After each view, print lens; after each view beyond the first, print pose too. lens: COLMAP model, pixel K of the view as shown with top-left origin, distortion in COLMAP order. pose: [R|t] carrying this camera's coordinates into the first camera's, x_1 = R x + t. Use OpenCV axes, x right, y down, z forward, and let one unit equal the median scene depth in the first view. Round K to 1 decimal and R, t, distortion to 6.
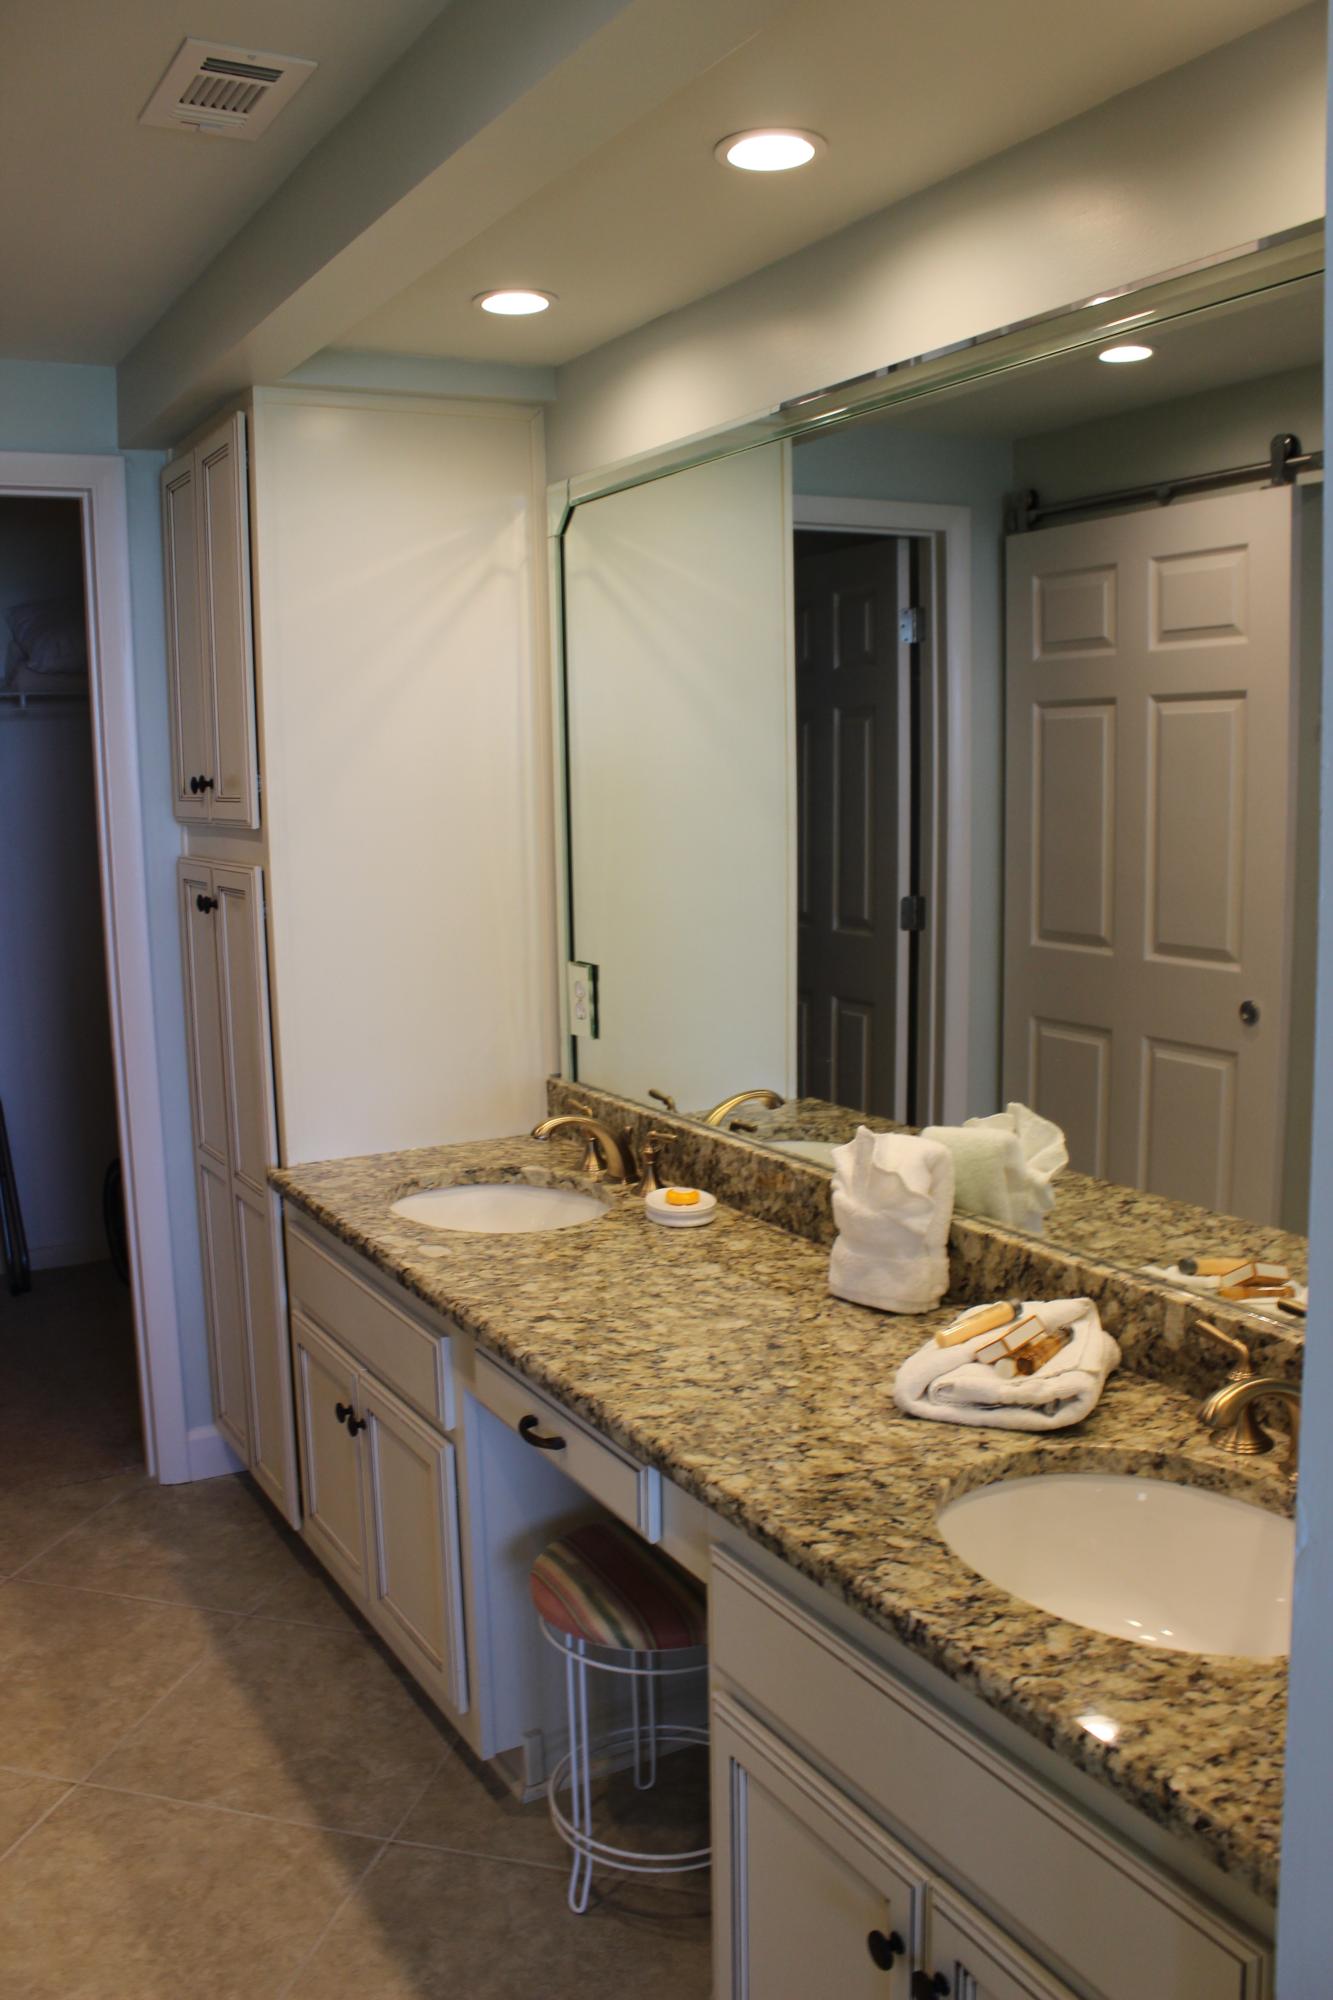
lens RADIAL K [[1654.1, 0, 666.5], [0, 1654.1, 1000.0], [0, 0, 1]] dist [-0.167399, 0.145700]
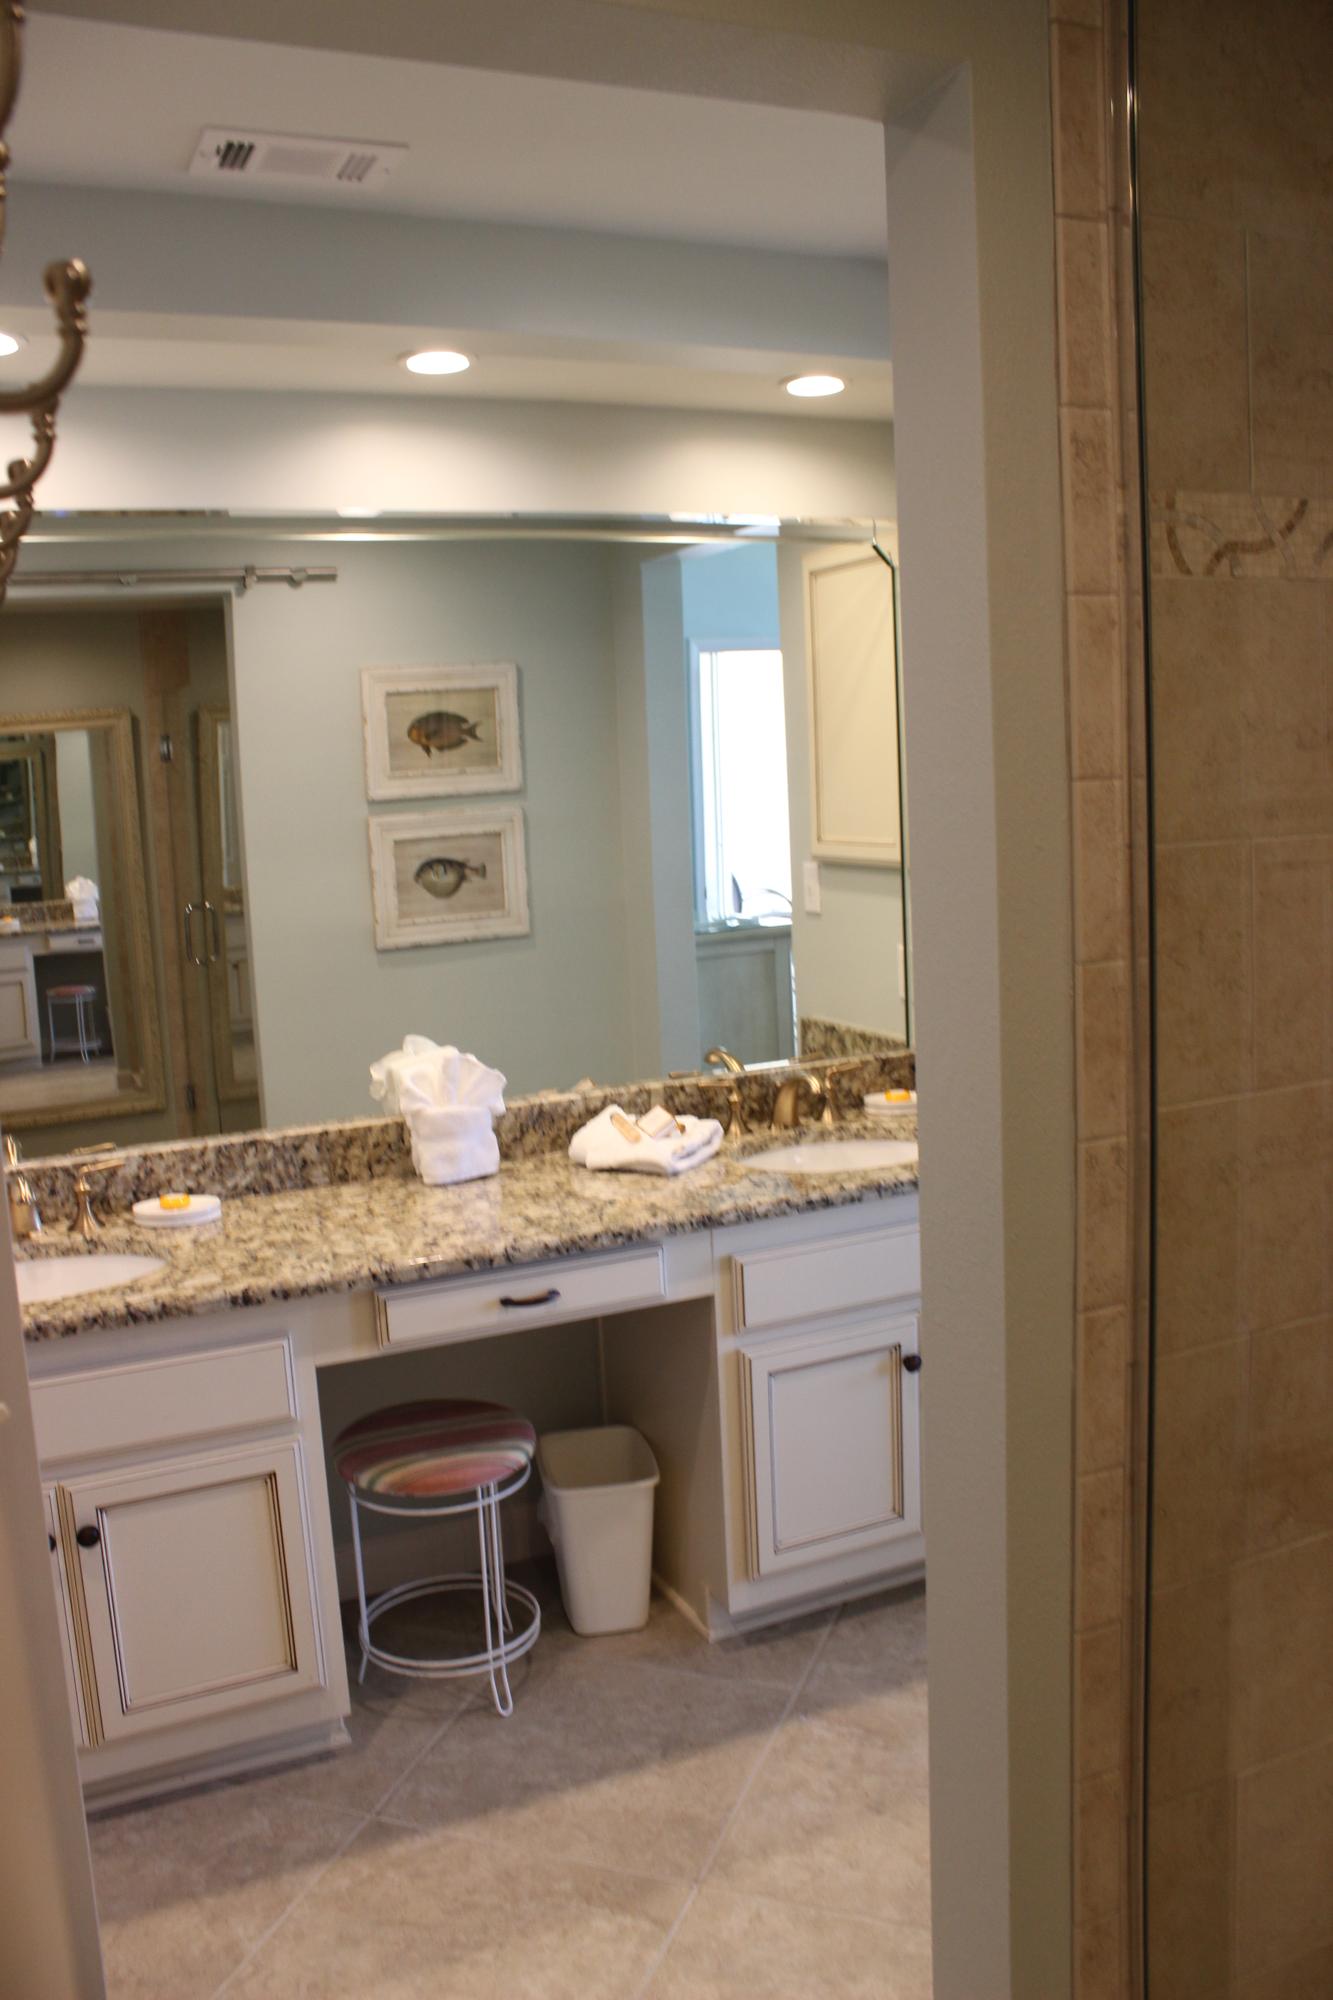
lens RADIAL K [[1642.8, 0, 666.5], [0, 1642.8, 1000.0], [0, 0, 1]] dist [-0.166203, 0.141281]
pose [[0.085616, -0.114473, 0.989730, -1.179572], [0.182006, 0.978459, 0.097425, -0.066374], [-0.979563, 0.171795, 0.104607, 0.639033]]
